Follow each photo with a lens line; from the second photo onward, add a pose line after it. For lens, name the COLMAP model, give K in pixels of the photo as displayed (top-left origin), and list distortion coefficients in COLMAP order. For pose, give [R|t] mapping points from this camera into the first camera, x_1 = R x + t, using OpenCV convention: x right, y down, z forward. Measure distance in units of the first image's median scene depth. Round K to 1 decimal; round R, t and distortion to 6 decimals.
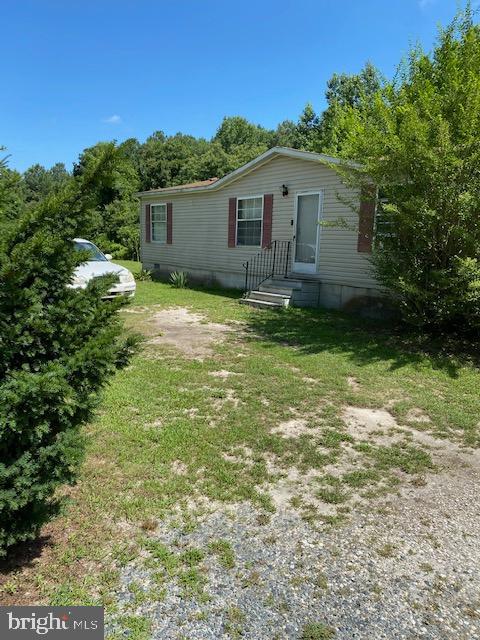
lens RADIAL K [[487.5, 0, 240.0], [0, 487.5, 320.0], [0, 0, 1]] dist [0.008460, -0.031629]
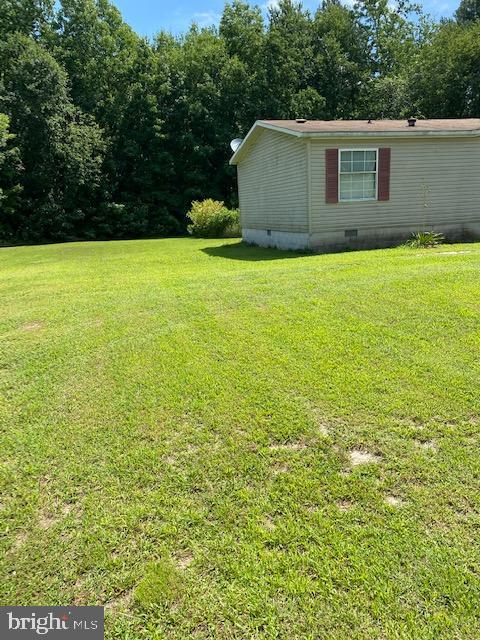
lens RADIAL K [[487.5, 0, 240.0], [0, 487.5, 320.0], [0, 0, 1]] dist [0.008460, -0.031629]
pose [[0.296486, -0.240543, 0.924248, -1.000462], [0.211775, 0.960228, 0.181973, -0.163187], [-0.931261, 0.141781, 0.335635, 0.975964]]
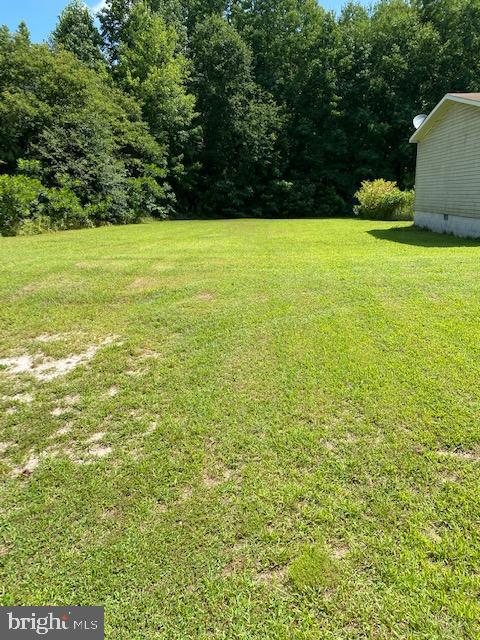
lens RADIAL K [[487.5, 0, 240.0], [0, 487.5, 320.0], [0, 0, 1]] dist [0.008460, -0.031629]
pose [[0.587876, -0.228134, 0.776116, -1.001173], [0.163243, 0.973129, 0.162395, -0.166439], [-0.792309, 0.031228, 0.609320, 0.990385]]
